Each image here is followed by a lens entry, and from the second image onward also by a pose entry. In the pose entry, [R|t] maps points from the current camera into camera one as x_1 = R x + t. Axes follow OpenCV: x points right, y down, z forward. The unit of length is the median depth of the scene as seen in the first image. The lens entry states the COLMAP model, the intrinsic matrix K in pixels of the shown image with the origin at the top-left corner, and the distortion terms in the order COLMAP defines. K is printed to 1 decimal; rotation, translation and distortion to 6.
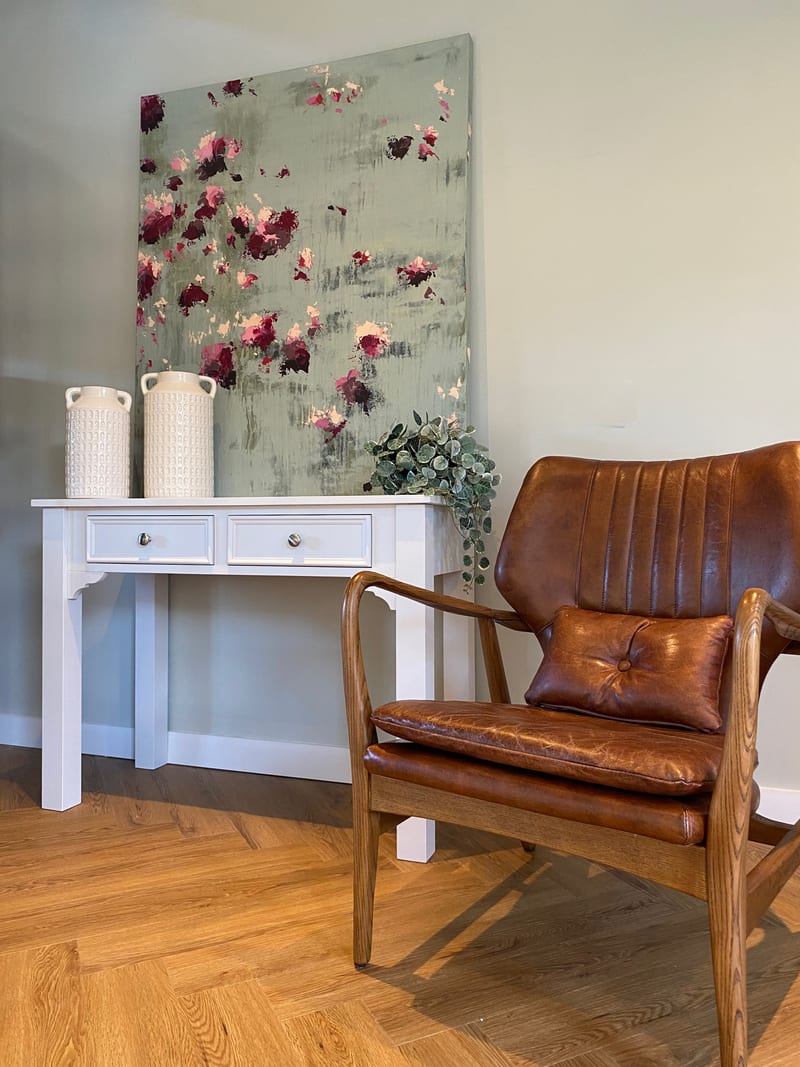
lens RADIAL K [[817.9, 0, 397.7], [0, 817.9, 526.8], [0, 0, 1]] dist [0.024148, -0.022072]
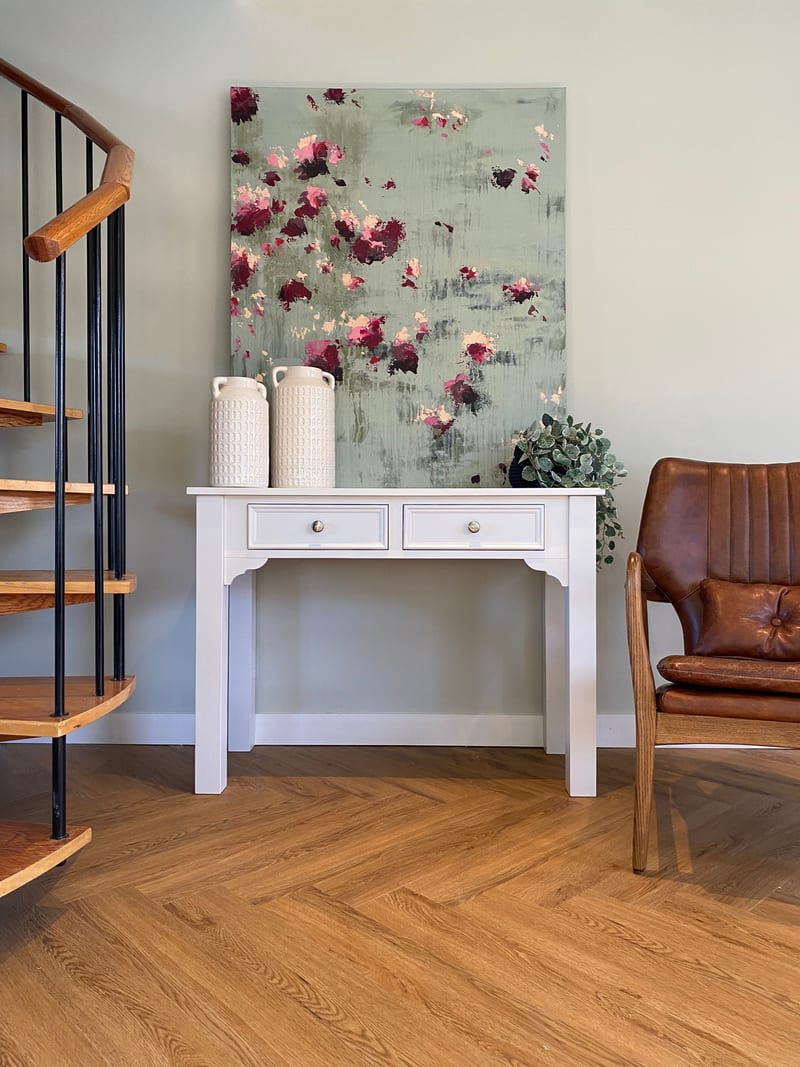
lens RADIAL K [[817.9, 0, 398.3], [0, 817.9, 529.3], [0, 0, 1]] dist [0.024148, -0.022072]
pose [[0.947767, -0.003628, 0.318944, -0.487998], [-0.001267, 0.999885, 0.015138, 0.002254], [-0.318962, -0.014751, 0.947653, -0.026491]]
